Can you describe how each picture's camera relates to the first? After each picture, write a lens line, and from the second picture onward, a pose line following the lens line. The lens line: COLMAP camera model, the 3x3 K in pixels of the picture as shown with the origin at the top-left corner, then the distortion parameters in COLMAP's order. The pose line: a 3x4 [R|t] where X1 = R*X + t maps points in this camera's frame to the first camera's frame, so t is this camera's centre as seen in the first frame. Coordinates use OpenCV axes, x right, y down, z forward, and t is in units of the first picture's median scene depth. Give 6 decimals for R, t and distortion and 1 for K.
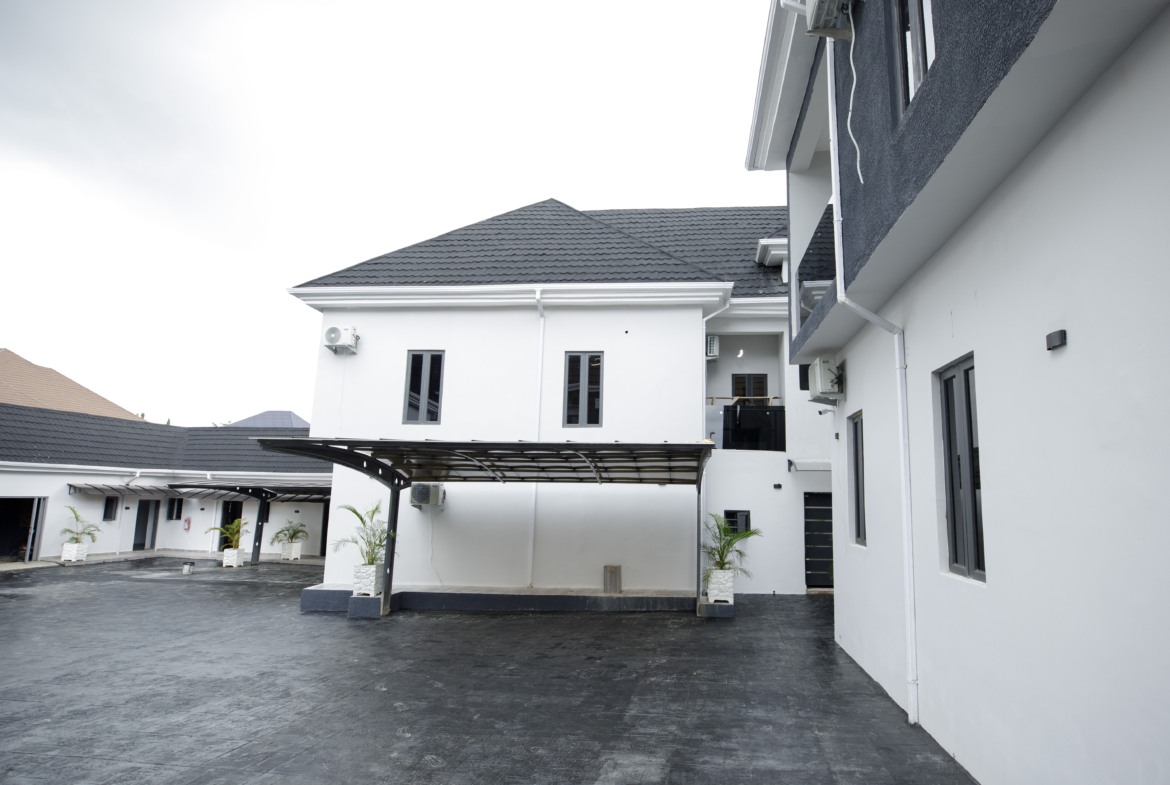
lens RADIAL K [[561.6, 0, 599.1], [0, 561.6, 398.7], [0, 0, 1]] dist [-0.045025, 0.015212]
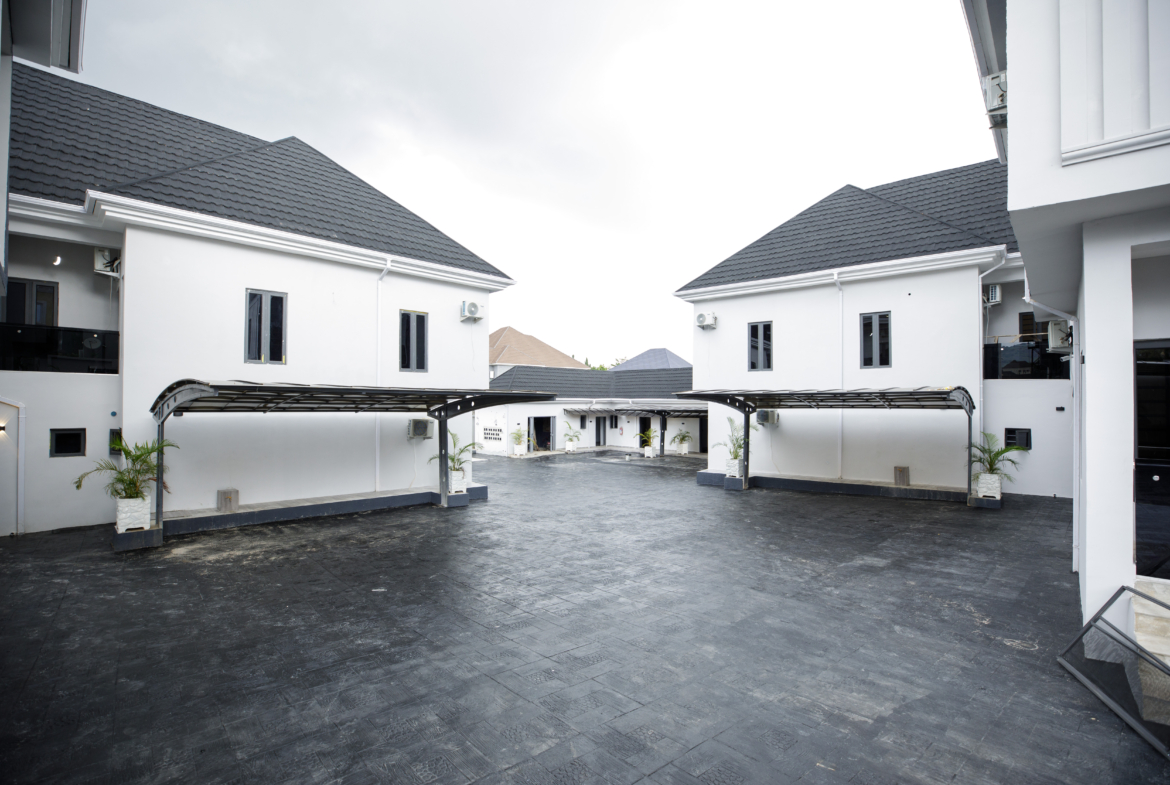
lens RADIAL K [[561.6, 0, 599.1], [0, 561.6, 398.7], [0, 0, 1]] dist [-0.045025, 0.015212]
pose [[0.827636, -0.013148, -0.561111, 0.167758], [0.111931, 0.983510, 0.142052, -0.140753], [0.549990, -0.180373, 0.815461, -0.483337]]
